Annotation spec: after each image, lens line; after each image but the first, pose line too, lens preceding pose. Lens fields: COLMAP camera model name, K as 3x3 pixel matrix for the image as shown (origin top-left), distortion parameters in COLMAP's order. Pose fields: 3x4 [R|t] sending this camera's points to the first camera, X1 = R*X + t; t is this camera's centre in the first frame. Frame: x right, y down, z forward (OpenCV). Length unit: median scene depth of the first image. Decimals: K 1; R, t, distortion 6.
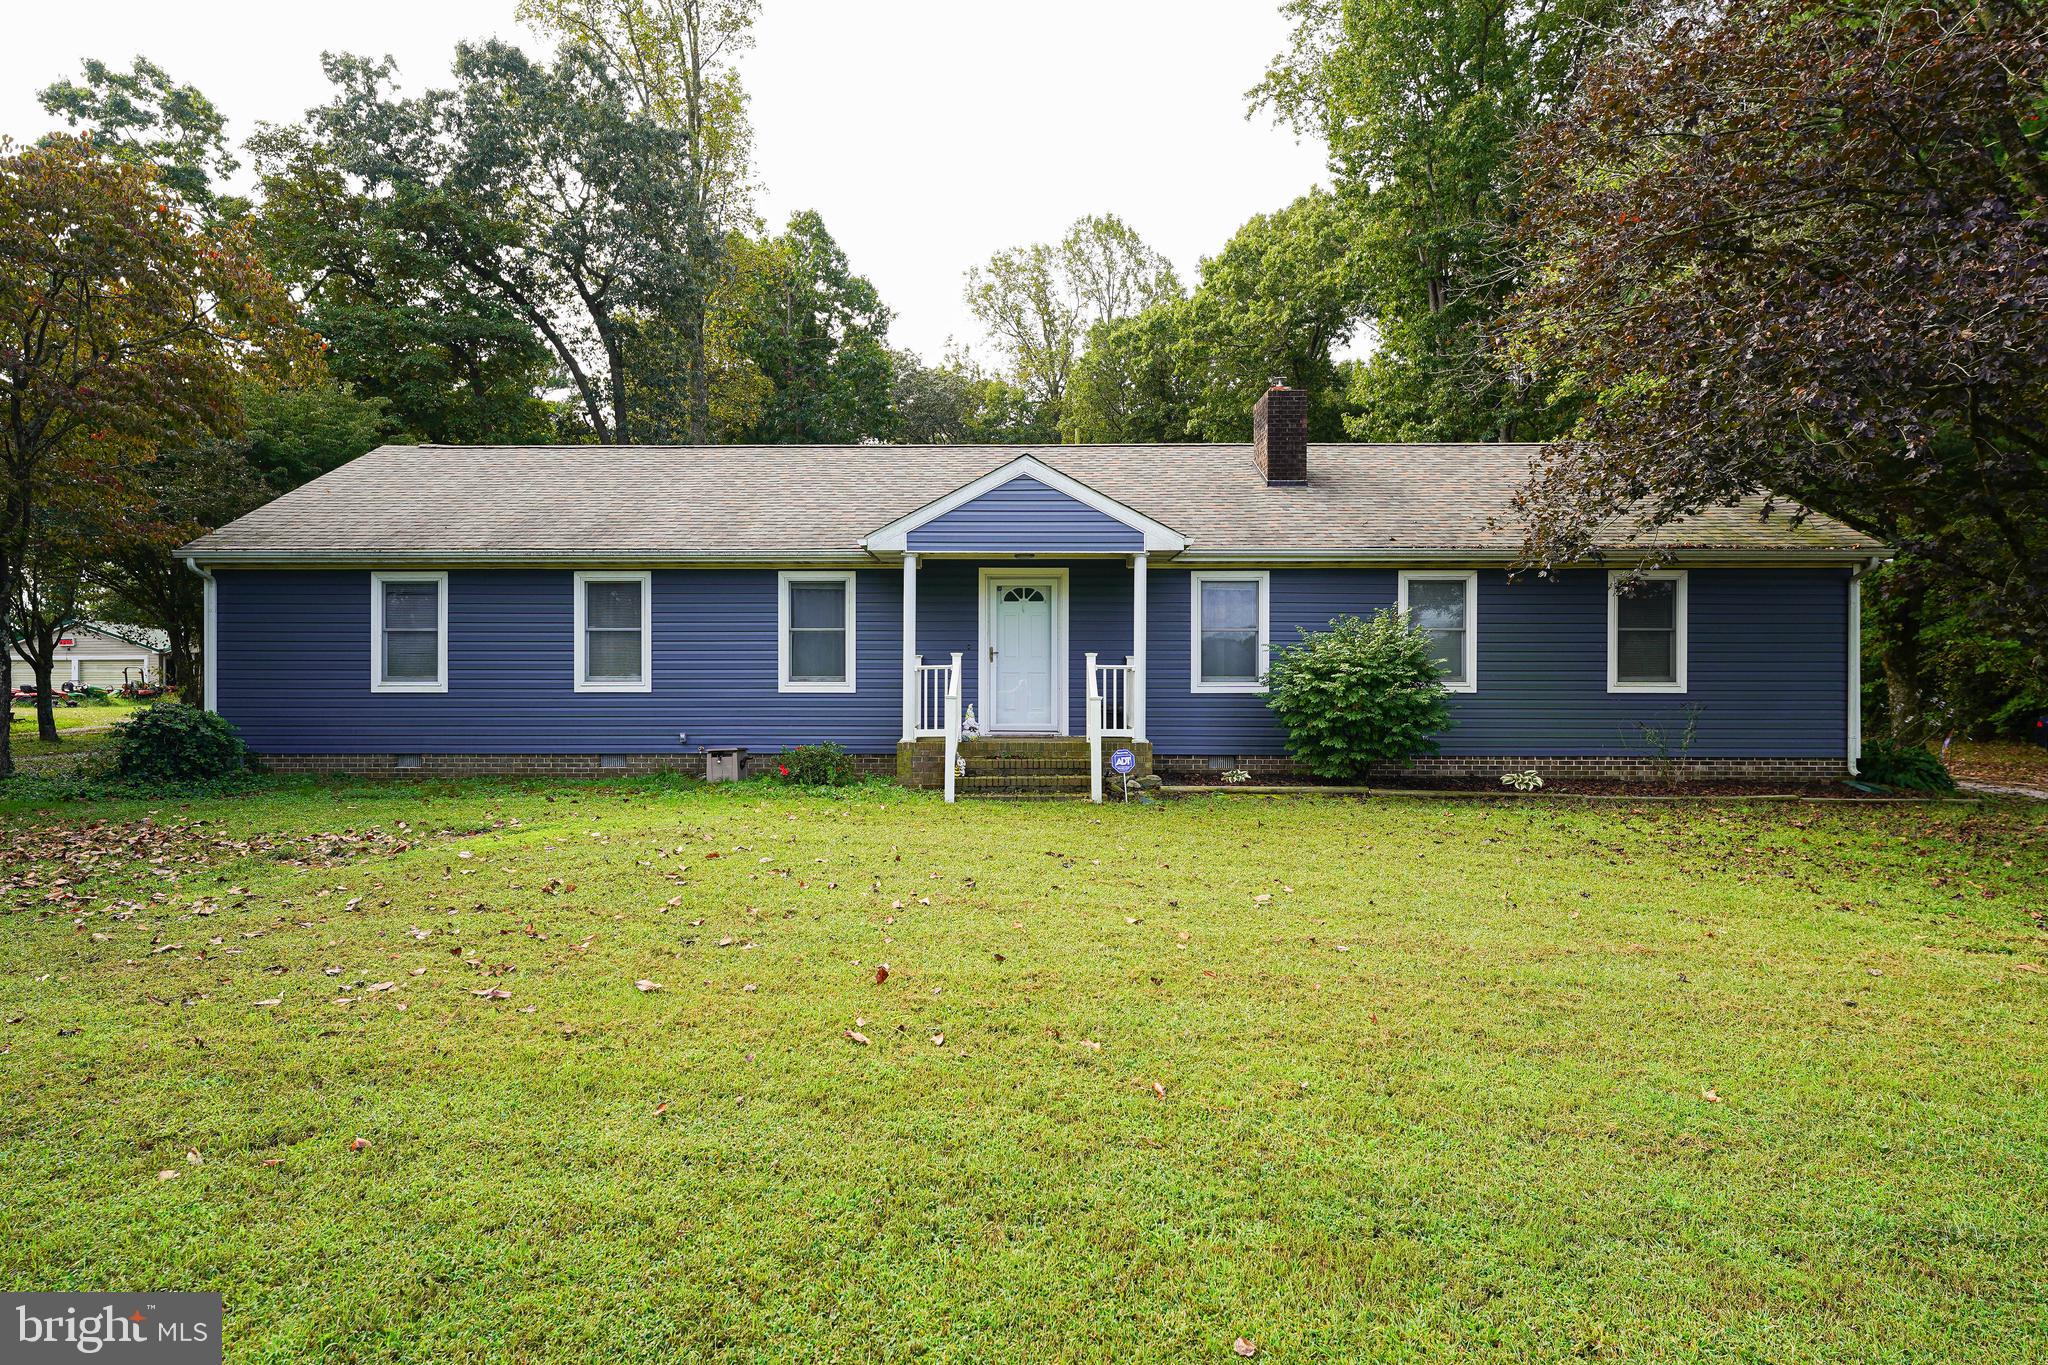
lens RADIAL K [[1112.3, 0, 1013.3], [0, 1112.3, 679.9], [0, 0, 1]] dist [-0.004076, 0.000039]
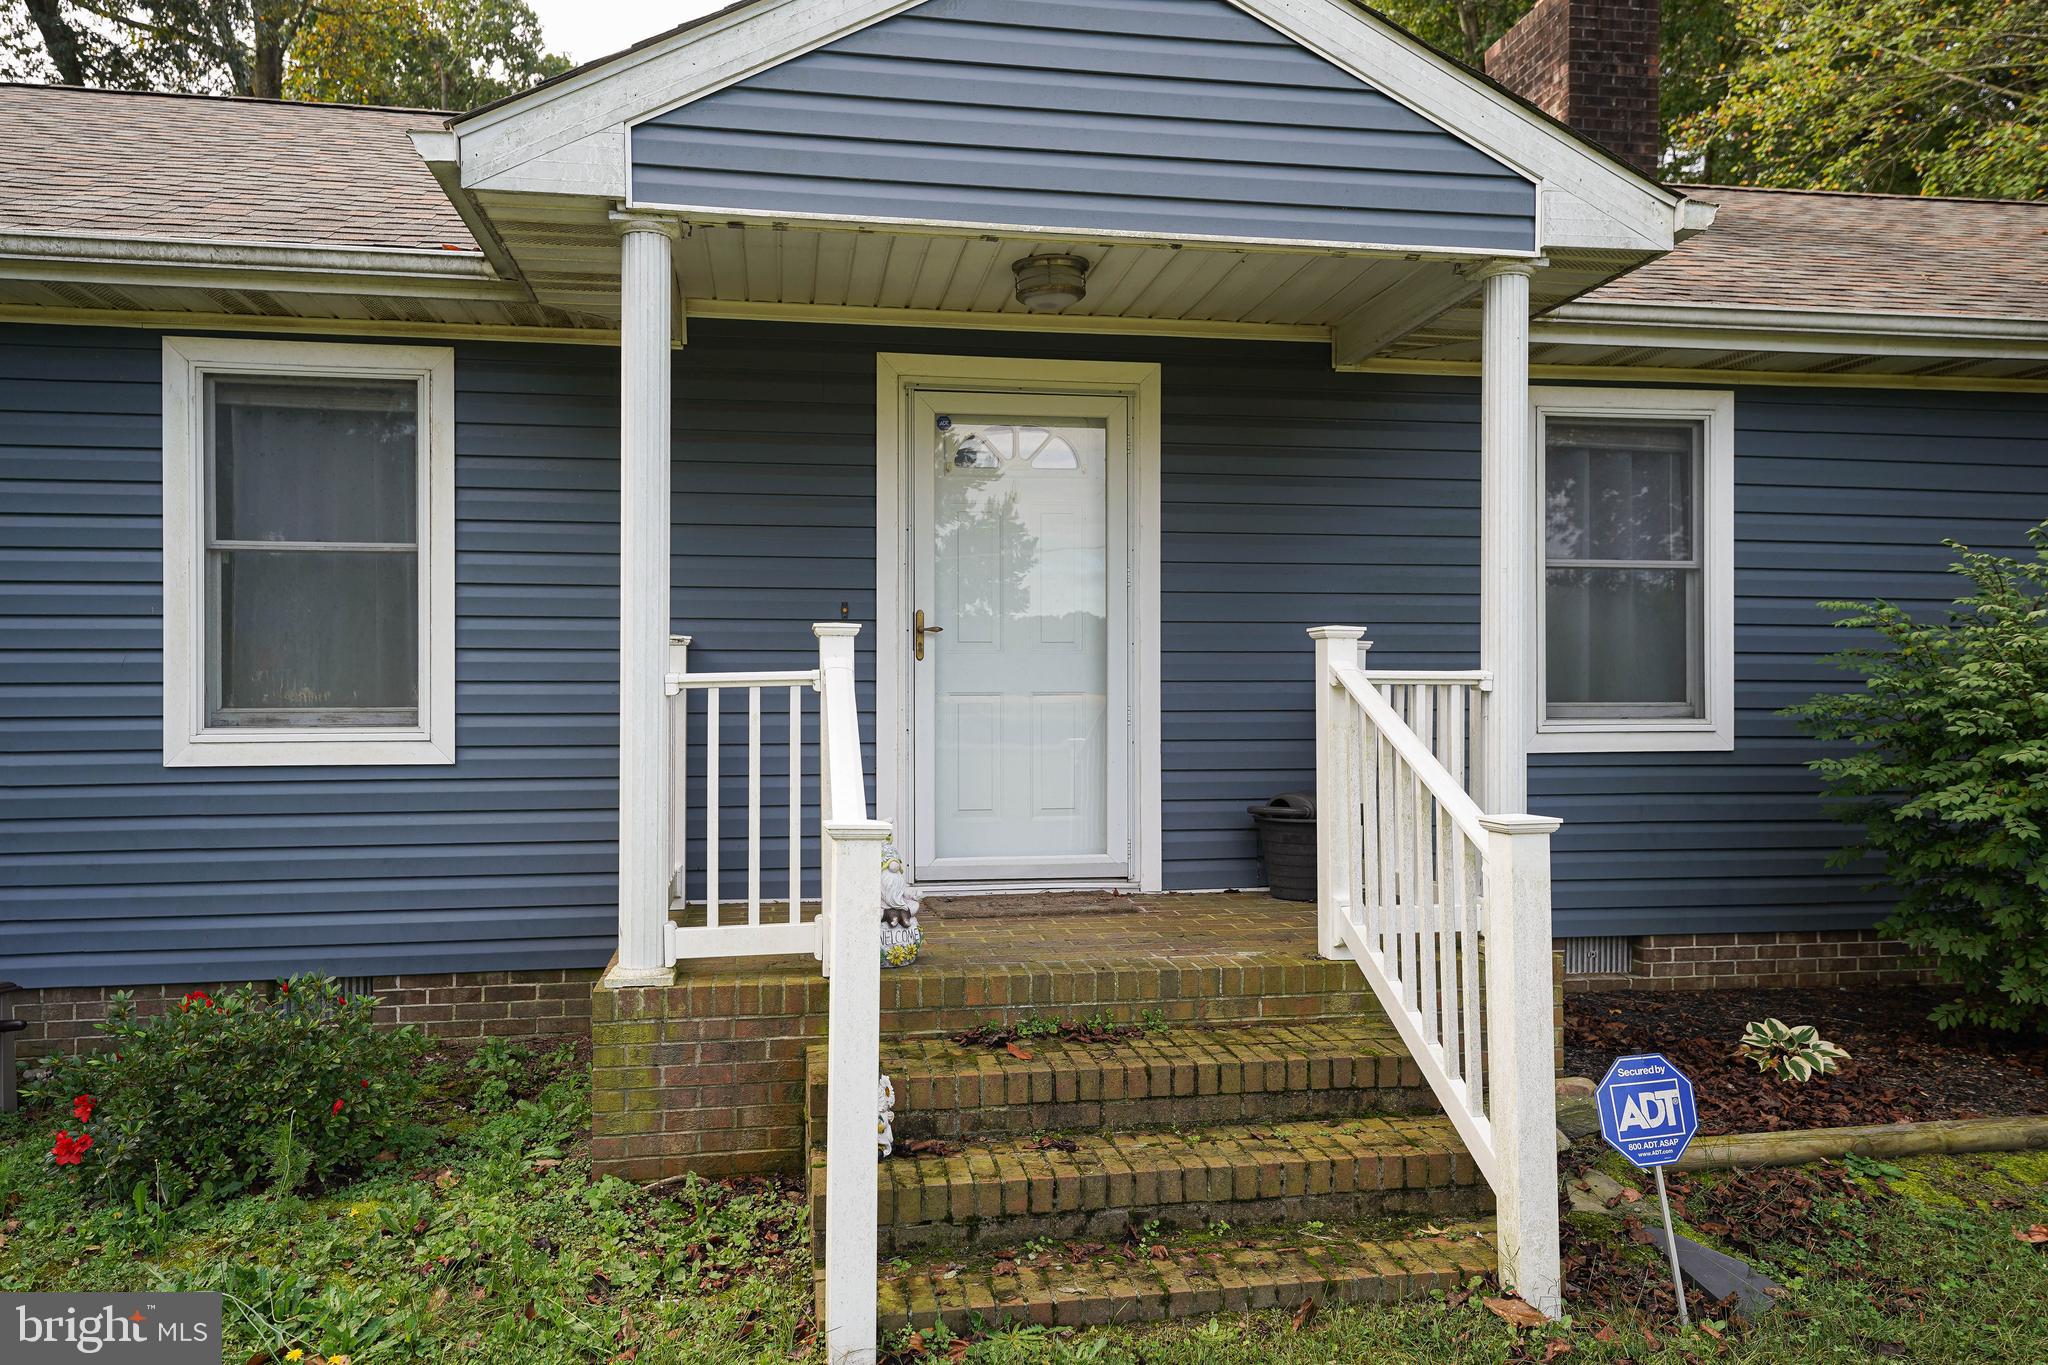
lens RADIAL K [[1348.9, 0, 1021.8], [0, 1348.9, 673.0], [0, 0, 1]] dist [0.008738, 0.000623]
pose [[0.983751, -0.001295, 0.179532, -0.057823], [0.001955, 0.999992, -0.003498, -0.010518], [-0.179526, 0.003792, 0.983746, 0.615655]]
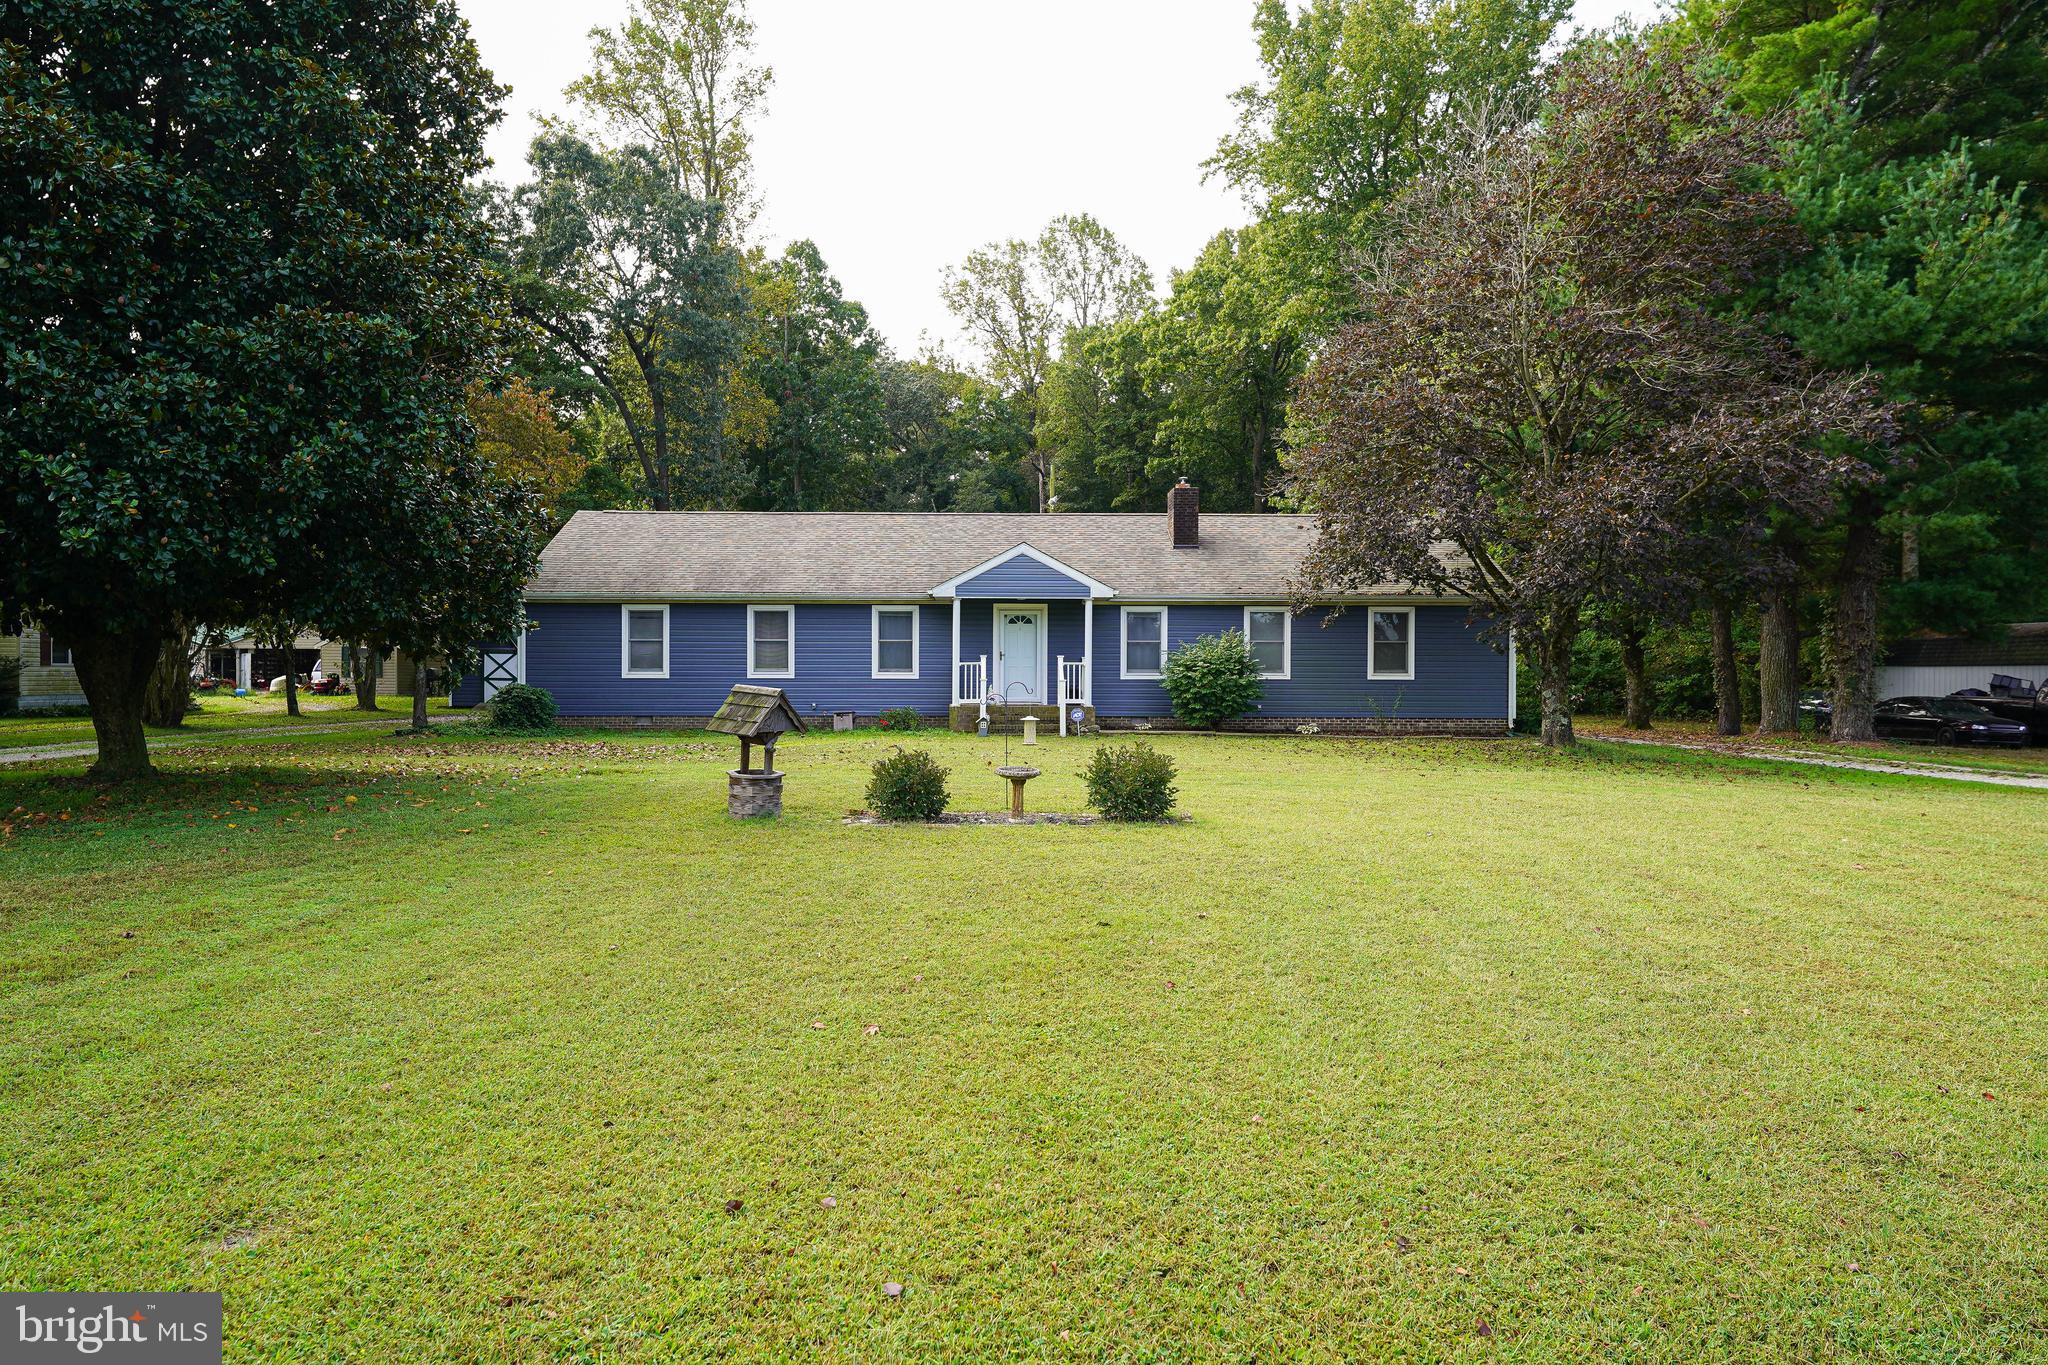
lens RADIAL K [[1238.7, 0, 1025.6], [0, 1238.7, 684.3], [0, 0, 1]] dist [0.002024, -0.000018]
pose [[0.999351, 0.001295, 0.036008, -0.048618], [-0.001490, 0.999984, 0.005383, 0.009442], [-0.036000, -0.005433, 0.999337, -0.837624]]
